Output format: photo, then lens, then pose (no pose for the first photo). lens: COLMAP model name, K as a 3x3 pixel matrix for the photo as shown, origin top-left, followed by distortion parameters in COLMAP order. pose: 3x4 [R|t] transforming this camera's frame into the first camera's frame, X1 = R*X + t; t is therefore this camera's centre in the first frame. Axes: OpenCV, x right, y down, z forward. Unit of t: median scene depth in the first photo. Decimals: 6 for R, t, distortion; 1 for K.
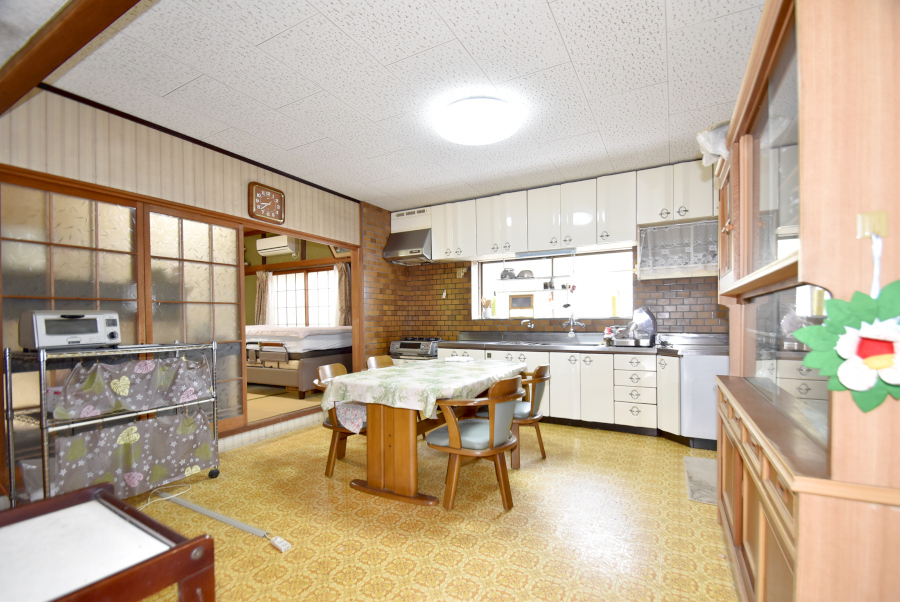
lens RADIAL K [[396.7, 0, 455.0], [0, 396.7, 331.2], [0, 0, 1]] dist [-0.000411, -0.000052]
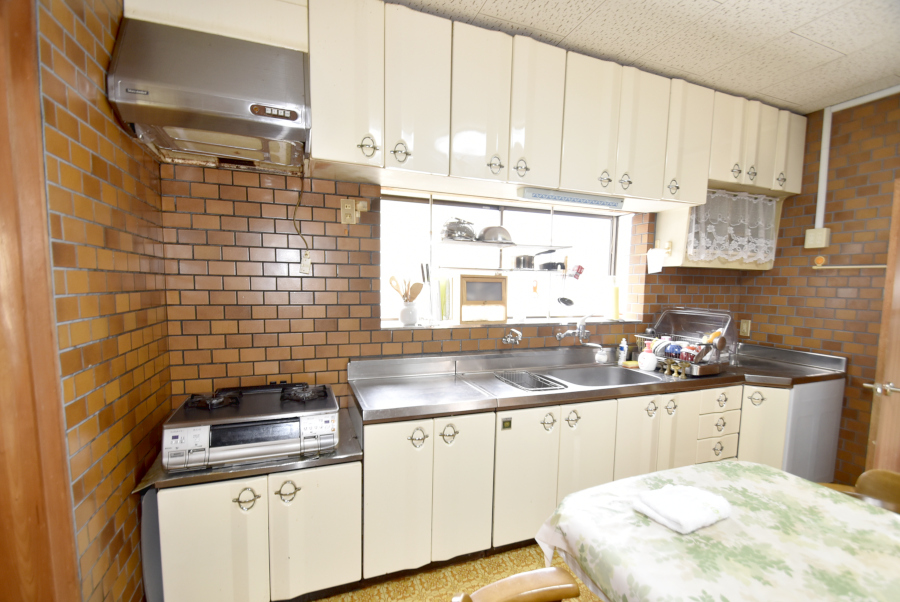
lens RADIAL K [[412.4, 0, 450.2], [0, 412.4, 327.5], [0, 0, 1]] dist [-0.001470, -0.000378]
pose [[0.655833, -0.058136, 0.752664, -0.241452], [-0.001342, 0.996939, 0.078173, -0.065545], [-0.754905, -0.052278, 0.653748, 0.668252]]
